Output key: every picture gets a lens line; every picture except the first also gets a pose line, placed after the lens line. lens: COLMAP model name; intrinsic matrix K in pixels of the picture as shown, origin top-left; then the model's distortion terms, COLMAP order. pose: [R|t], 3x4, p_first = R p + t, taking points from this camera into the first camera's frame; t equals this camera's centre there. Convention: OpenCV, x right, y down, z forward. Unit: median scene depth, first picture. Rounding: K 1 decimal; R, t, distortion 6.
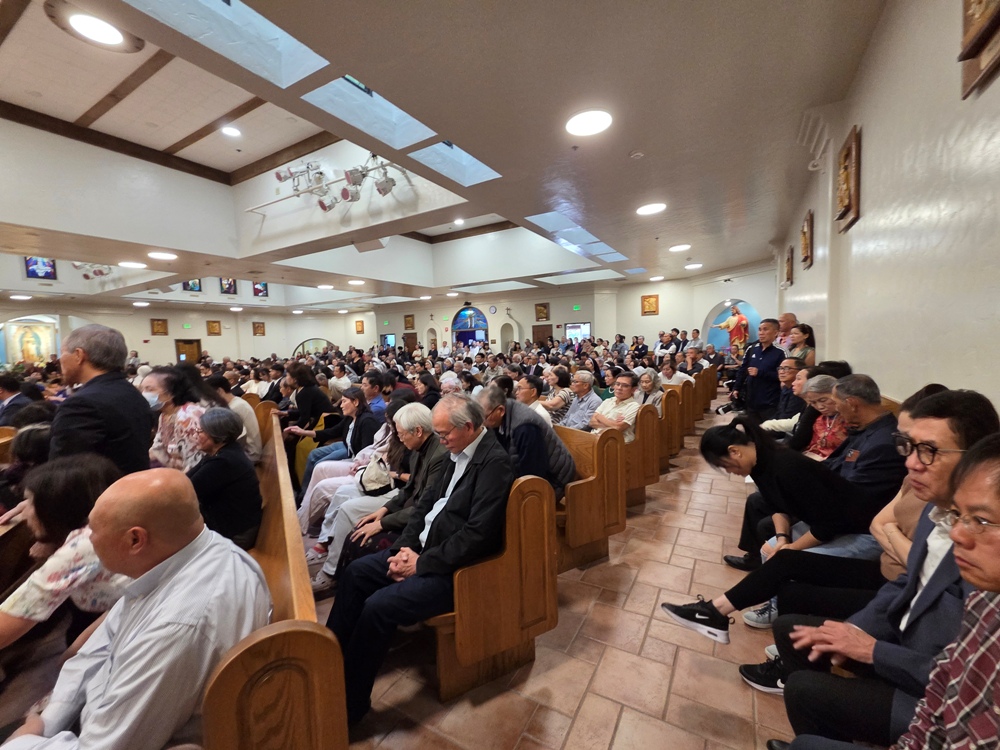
lens RADIAL K [[407.2, 0, 504.7], [0, 407.2, 358.0], [0, 0, 1]] dist [-0.007122, -0.000532]
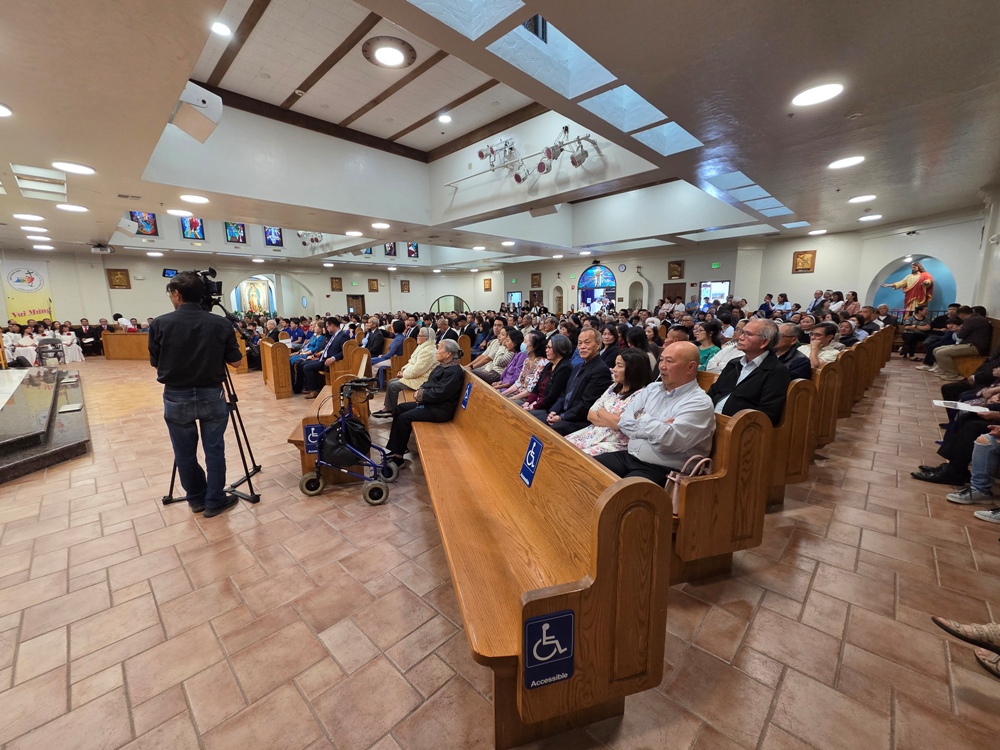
lens RADIAL K [[407.2, 0, 494.5], [0, 407.2, 364.9], [0, 0, 1]] dist [-0.007122, -0.000532]
pose [[0.967791, 0.051424, -0.246448, -0.111854], [-0.022924, 0.992850, 0.117151, 0.014850], [0.250710, -0.107728, 0.962049, -0.120189]]
